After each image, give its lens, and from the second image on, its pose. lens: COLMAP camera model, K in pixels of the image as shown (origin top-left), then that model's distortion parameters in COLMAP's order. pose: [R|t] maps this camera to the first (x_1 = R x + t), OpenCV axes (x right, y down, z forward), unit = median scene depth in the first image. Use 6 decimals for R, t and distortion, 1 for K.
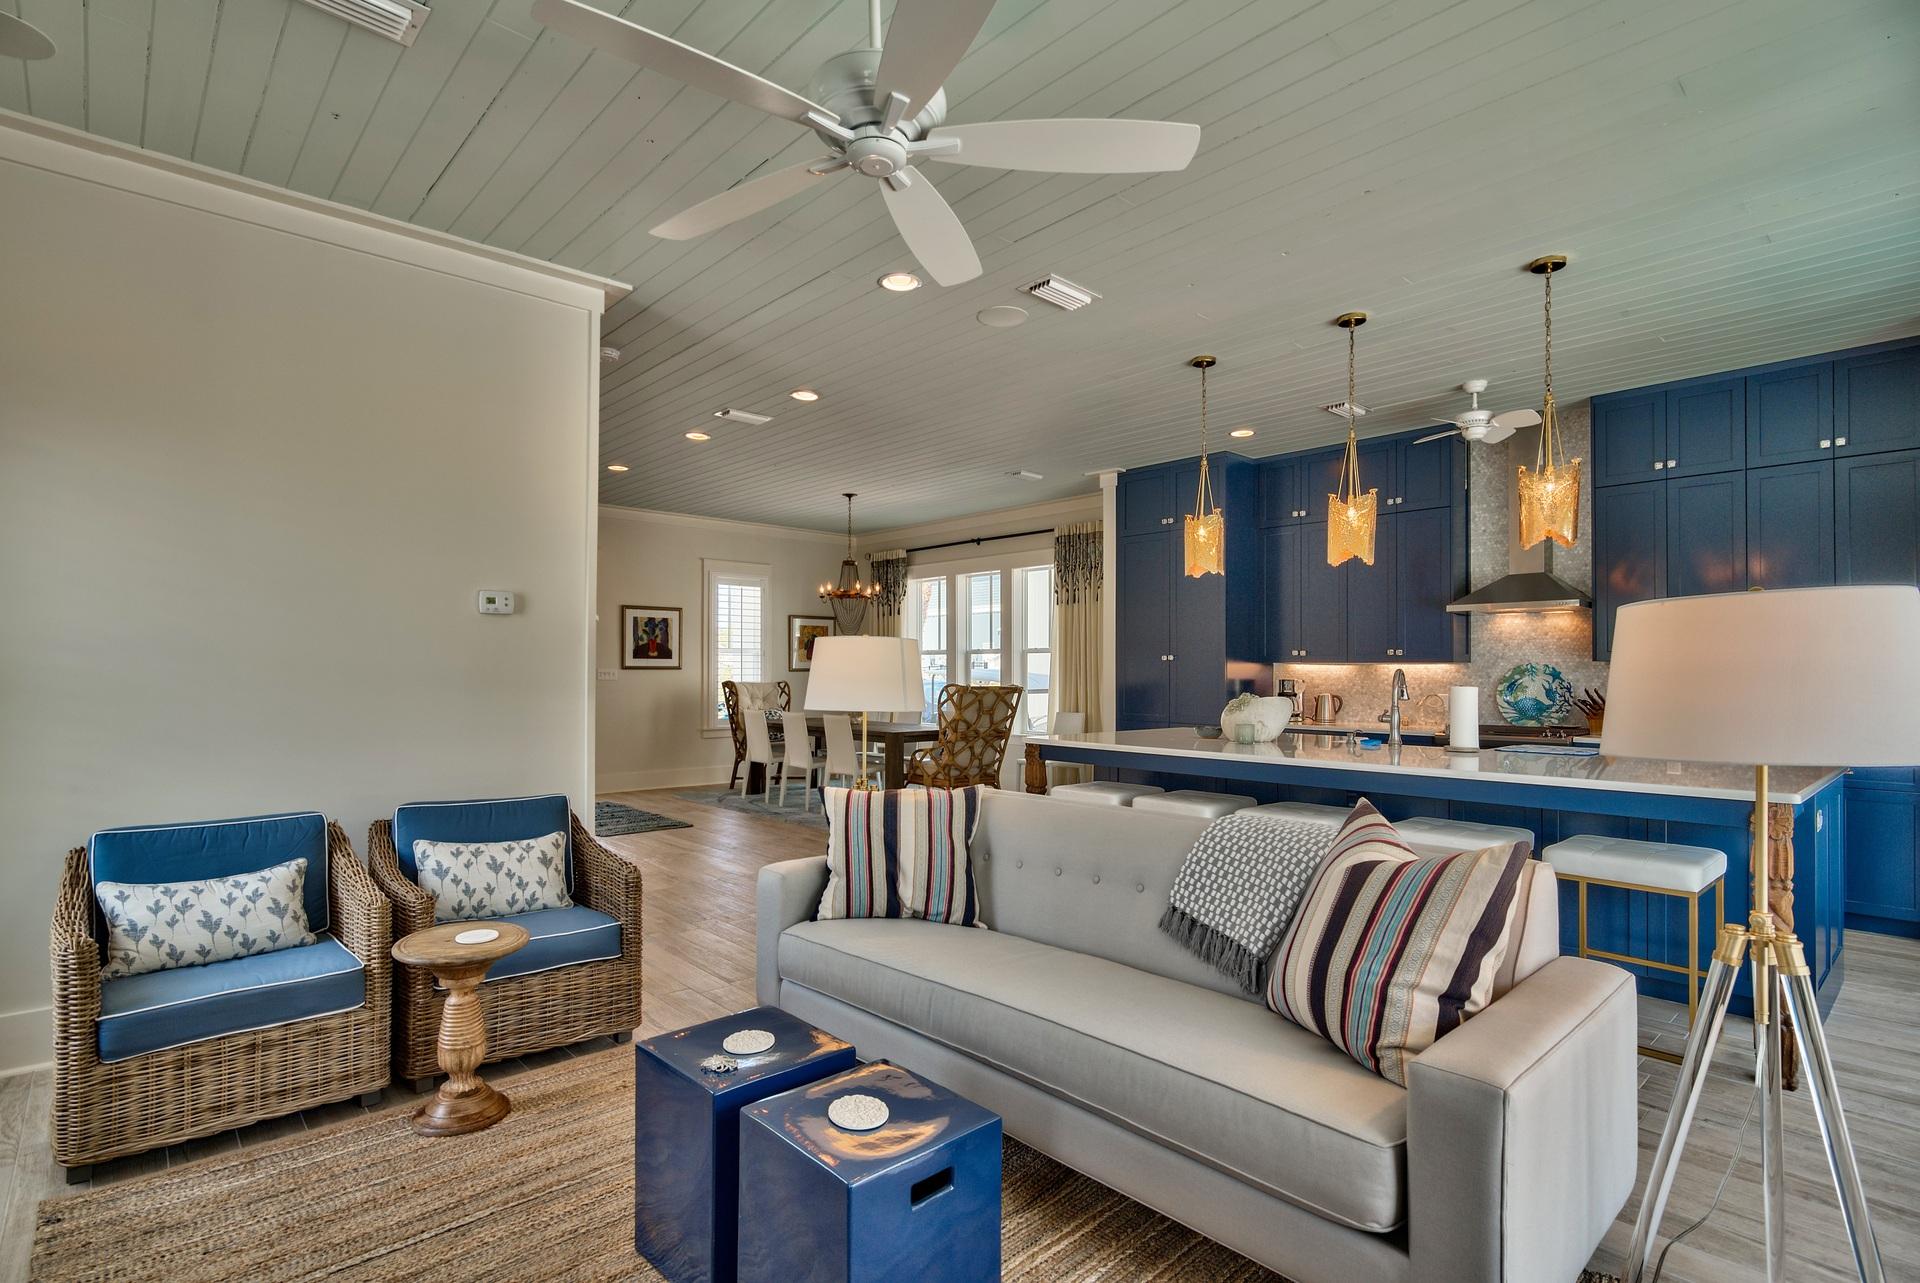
lens RADIAL K [[945.6, 0, 889.6], [0, 945.6, 662.6], [0, 0, 1]] dist [-0.005438, -0.000117]
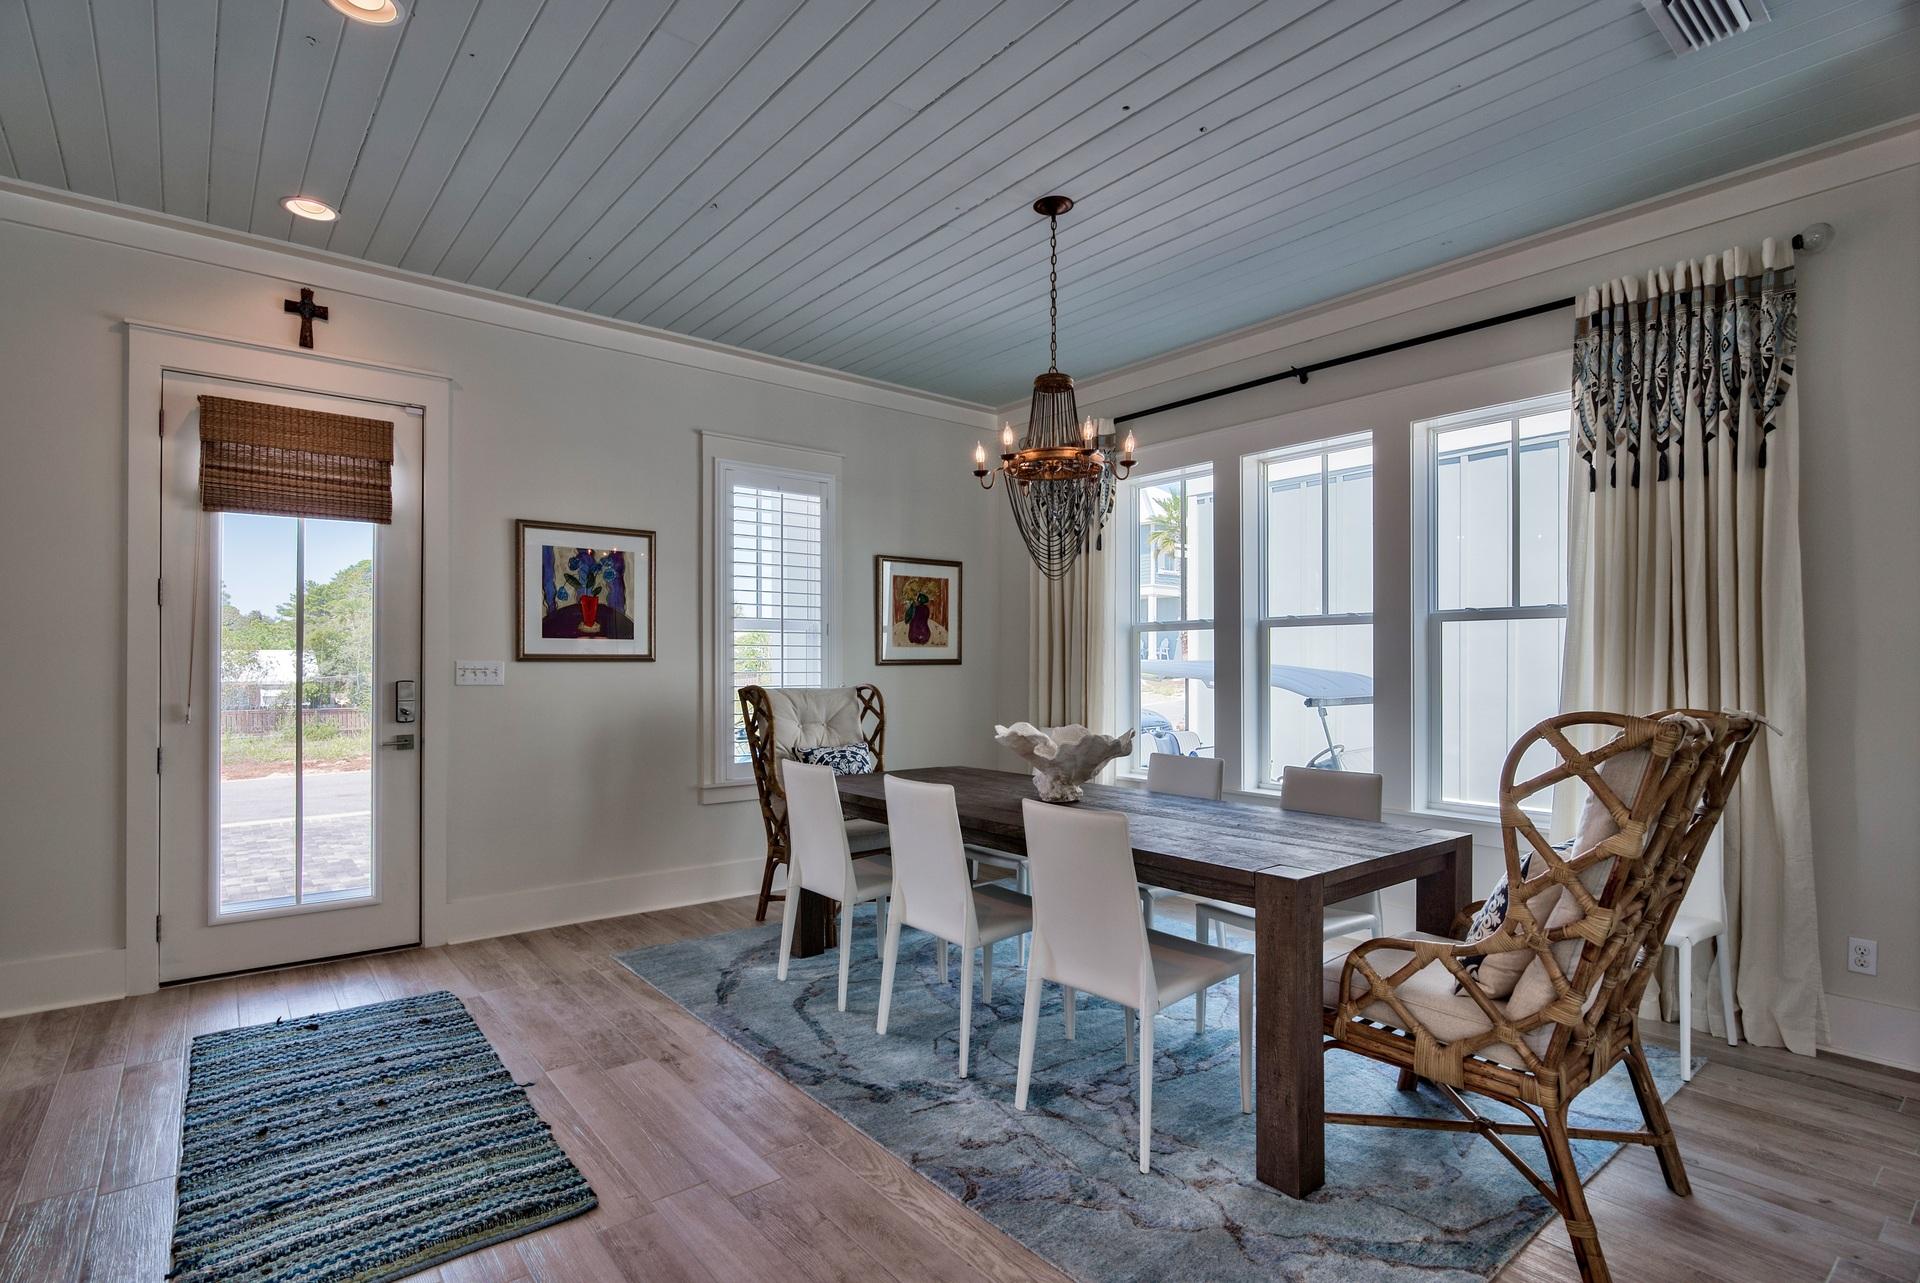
lens RADIAL K [[945.6, 0, 906.9], [0, 945.6, 658.2], [0, 0, 1]] dist [-0.005438, -0.000117]
pose [[0.999379, -0.003134, -0.035097, -0.078639], [0.003236, 0.999991, 0.002862, 0.004690], [0.035088, -0.002974, 0.999380, 0.540185]]
